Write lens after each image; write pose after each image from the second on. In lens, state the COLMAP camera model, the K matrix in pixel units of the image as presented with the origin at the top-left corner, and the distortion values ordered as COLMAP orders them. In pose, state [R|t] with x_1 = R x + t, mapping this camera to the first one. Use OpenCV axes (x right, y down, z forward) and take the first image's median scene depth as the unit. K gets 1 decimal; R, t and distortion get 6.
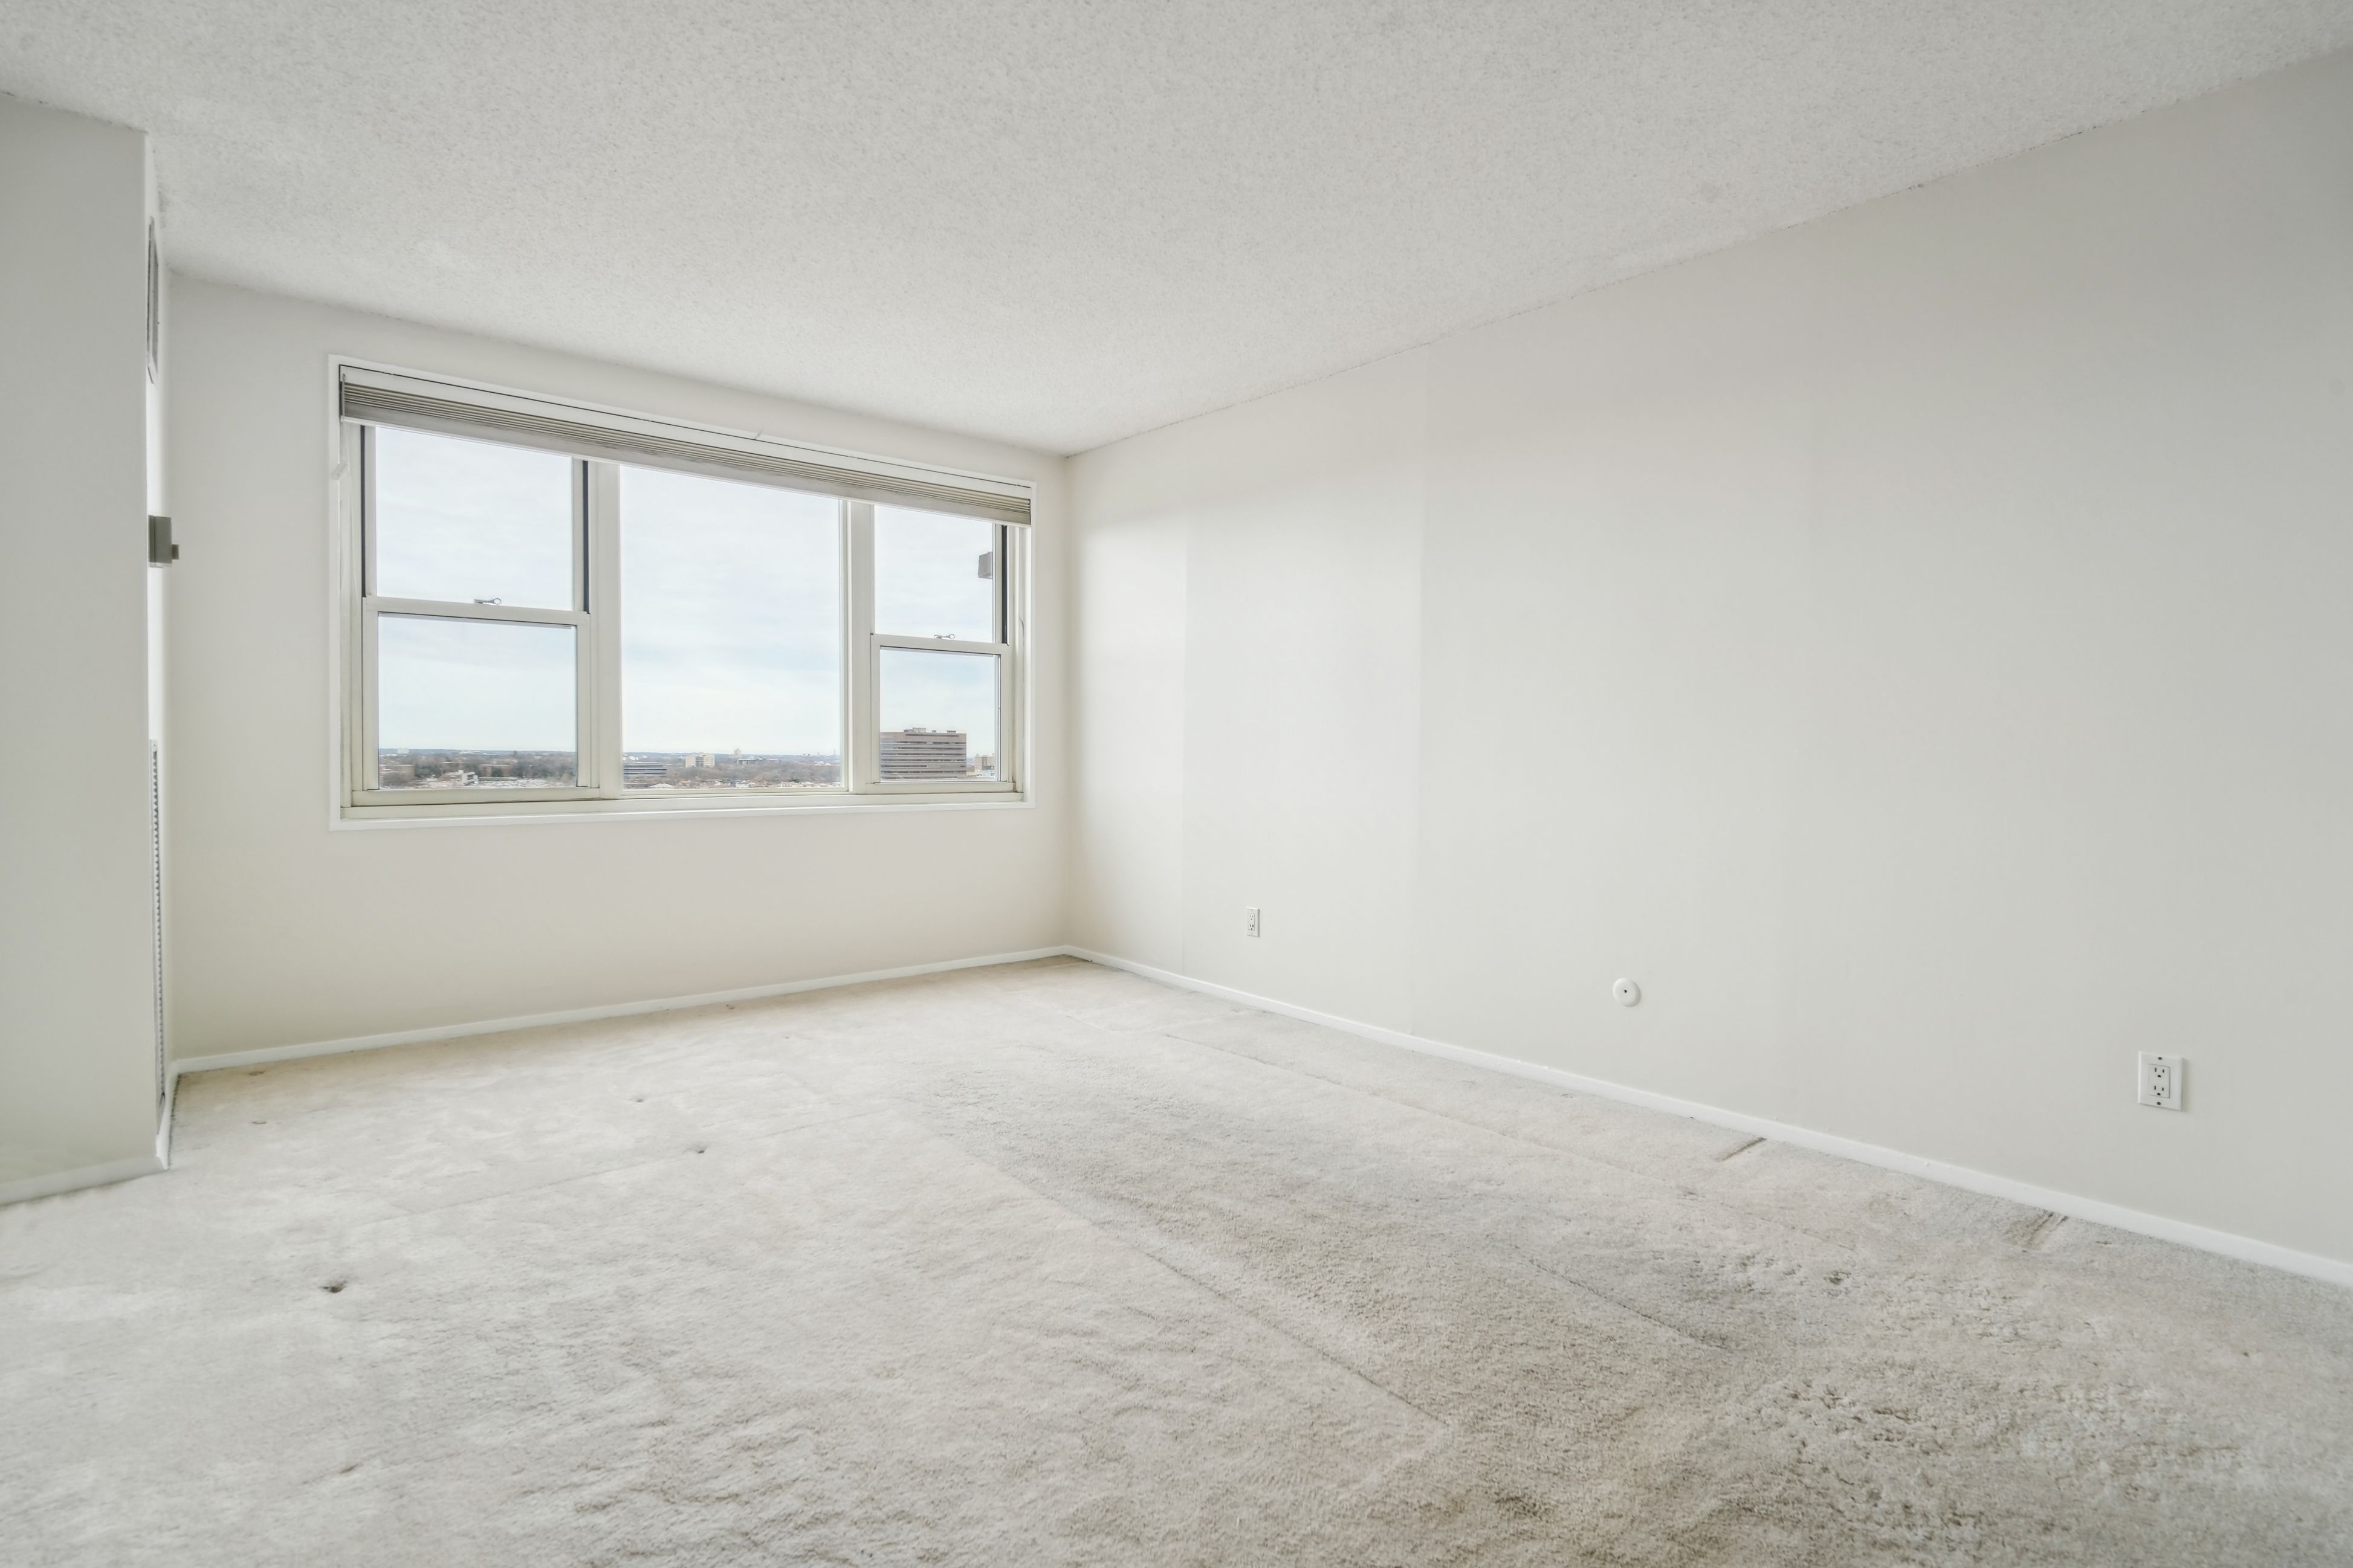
lens RADIAL K [[1107.6, 0, 1199.7], [0, 1107.6, 780.2], [0, 0, 1]] dist [0.002863, -0.000495]
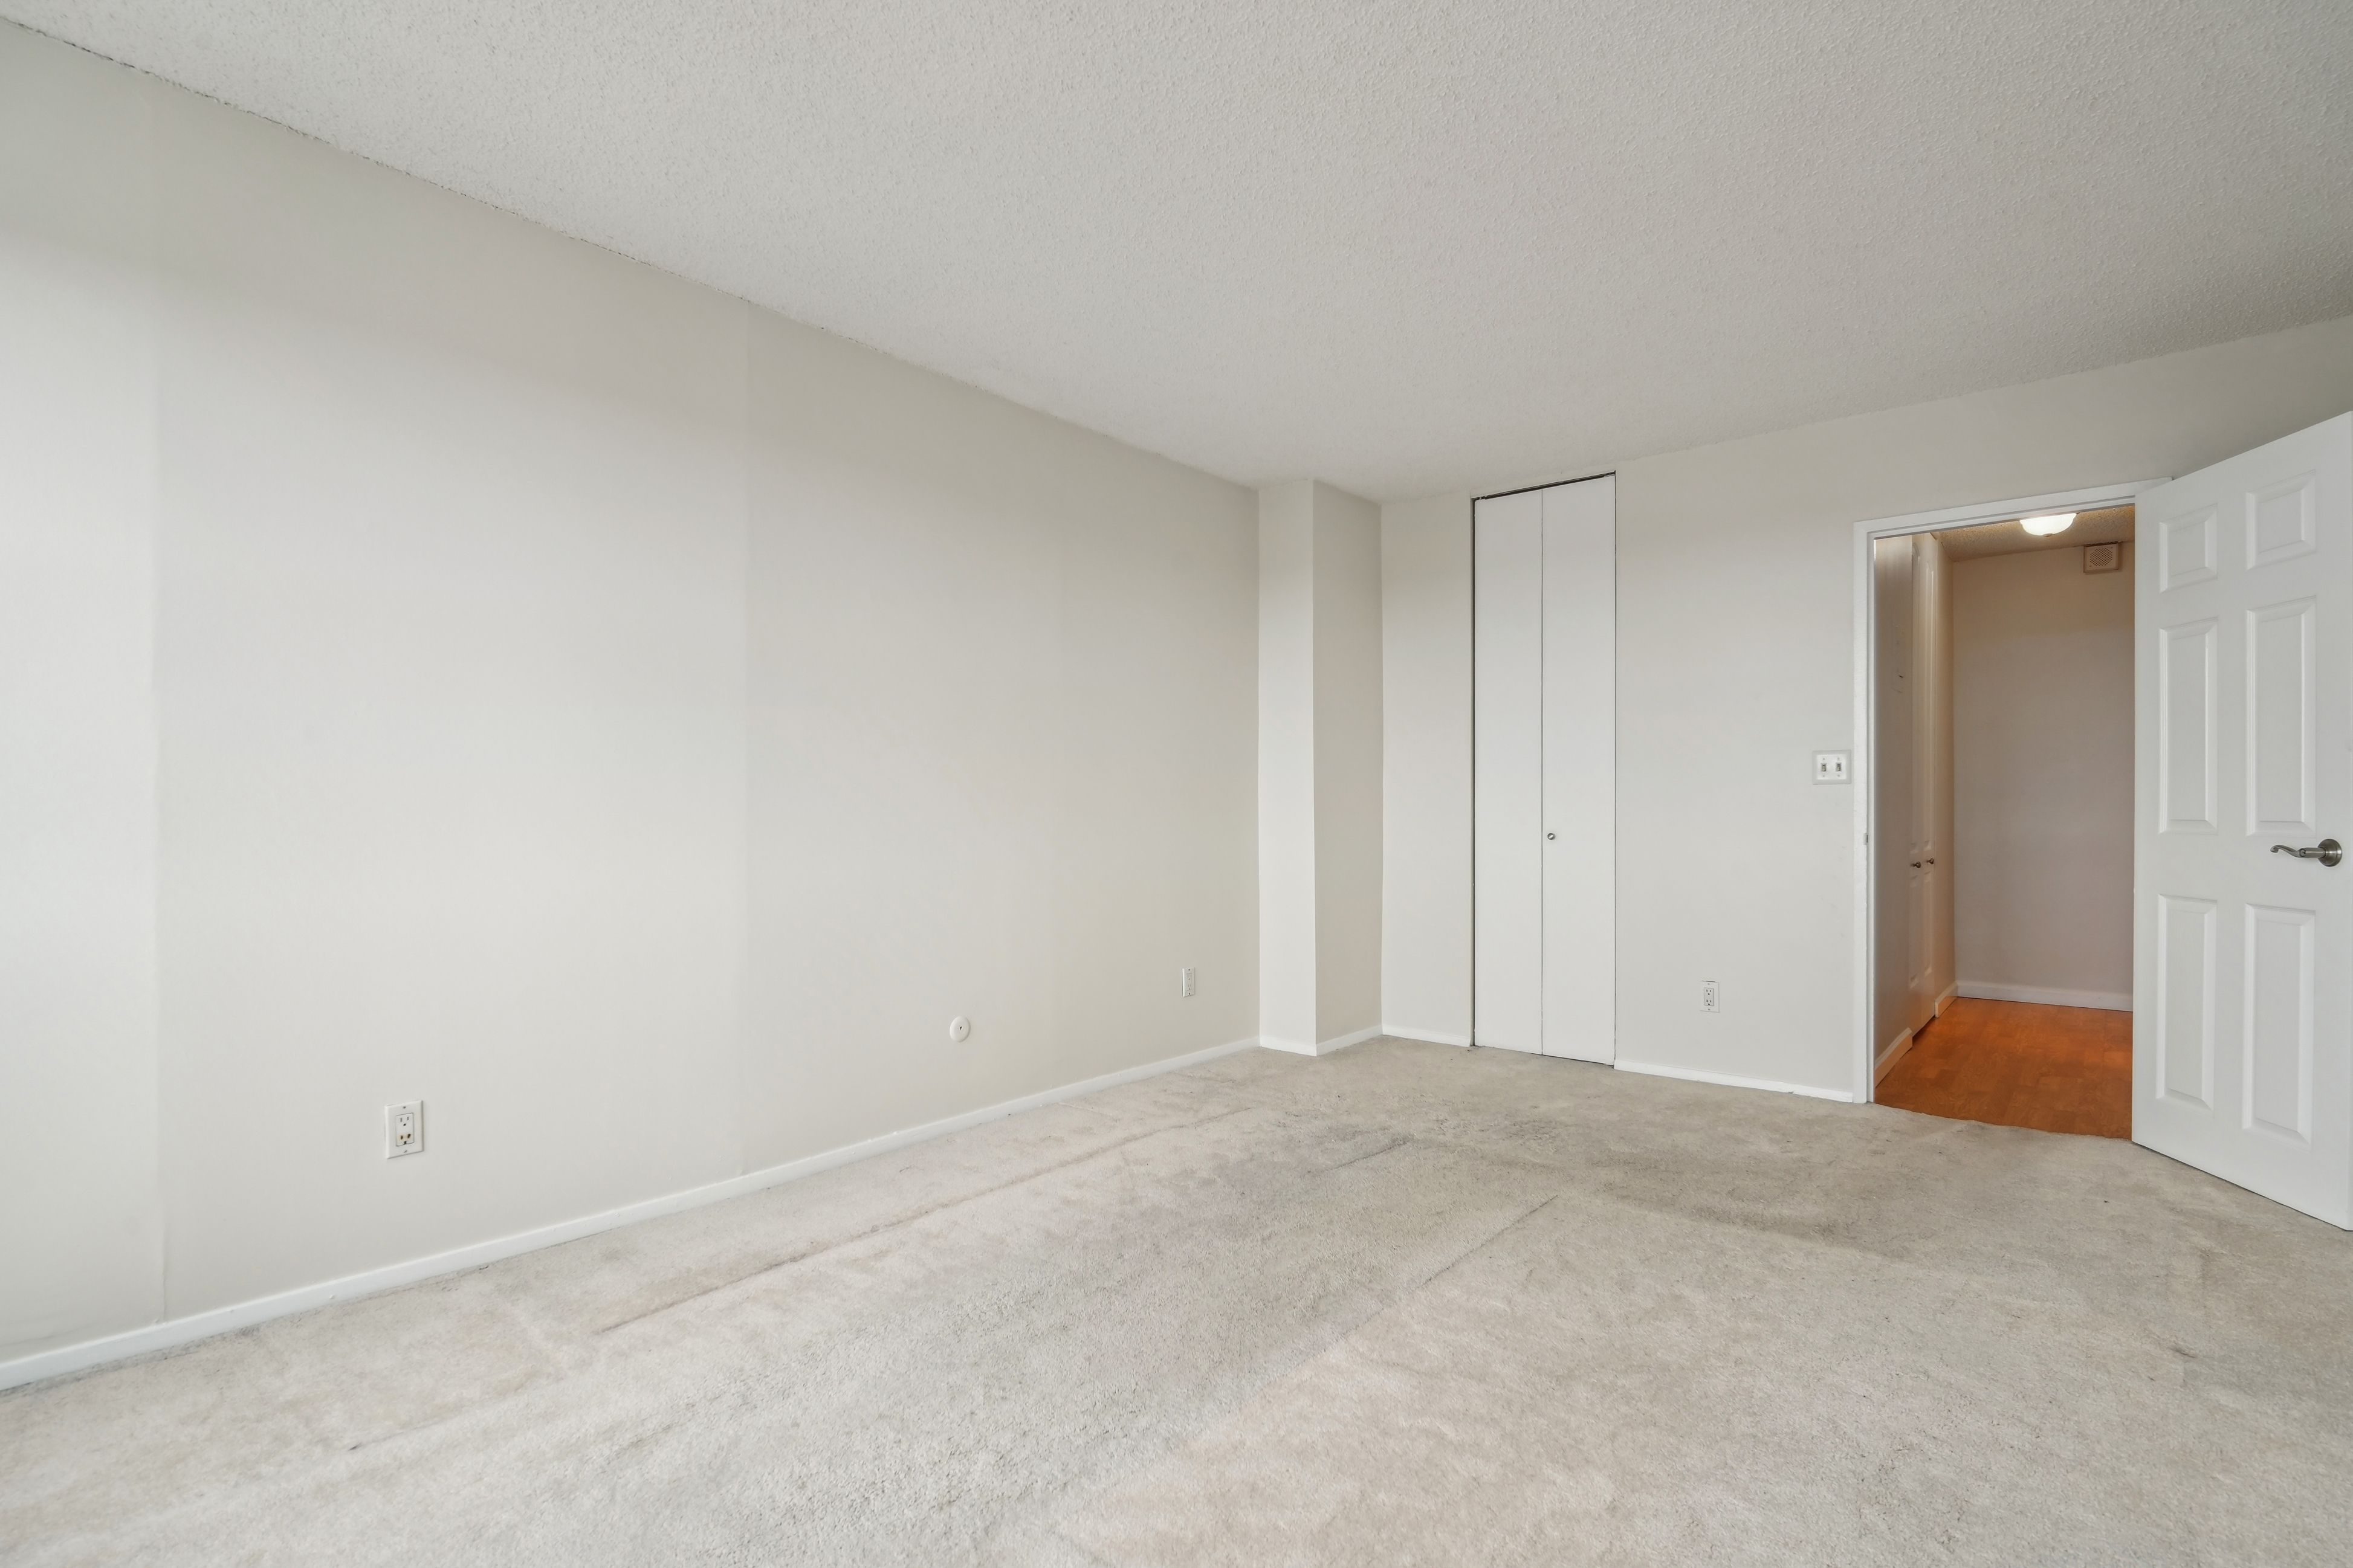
lens RADIAL K [[1137.1, 0, 1133.4], [0, 1137.1, 817.0], [0, 0, 1]] dist [0.001567, -0.000378]
pose [[-0.142887, -0.016633, 0.989599, -0.549361], [0.022930, 0.999535, 0.020111, -0.028632], [-0.989473, 0.025565, -0.142439, 0.712958]]
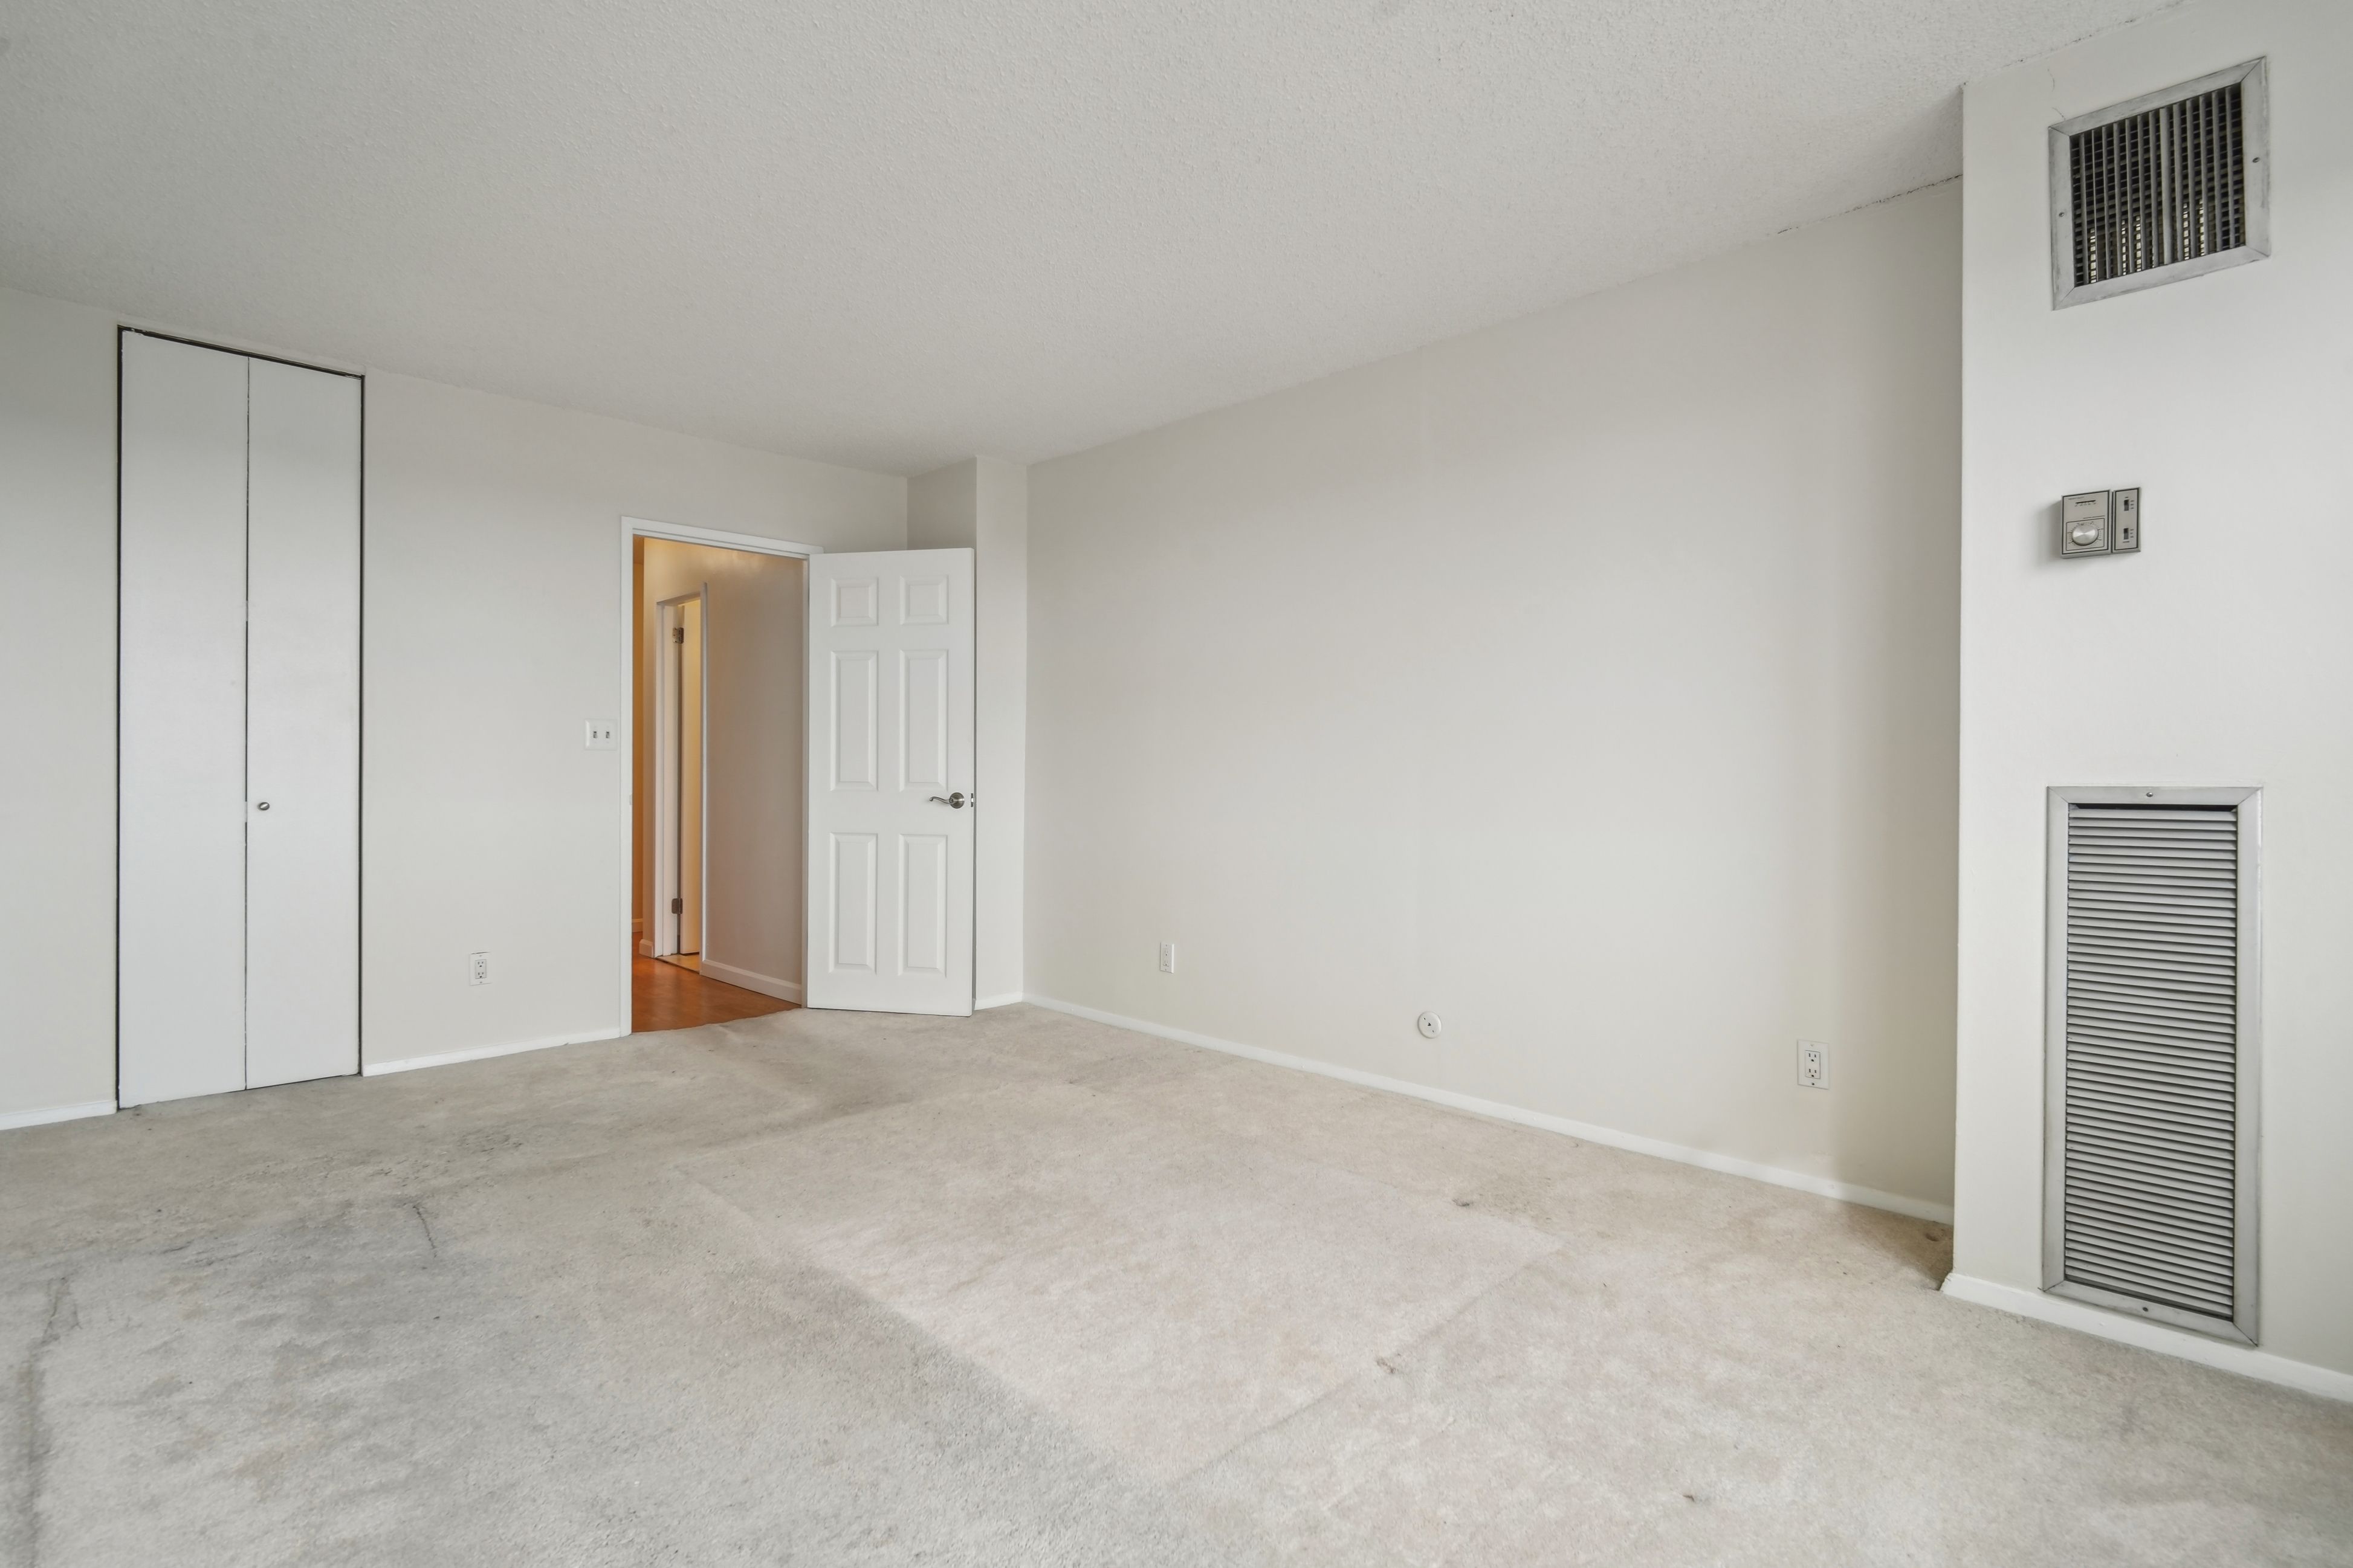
lens RADIAL K [[1107.6, 0, 1199.7], [0, 1107.6, 780.2], [0, 0, 1]] dist [0.002863, -0.000495]
pose [[-0.997404, -0.013390, -0.070750, -0.174221], [-0.015331, 0.999519, 0.026966, -0.032223], [0.070354, 0.027981, -0.997130, 1.038834]]
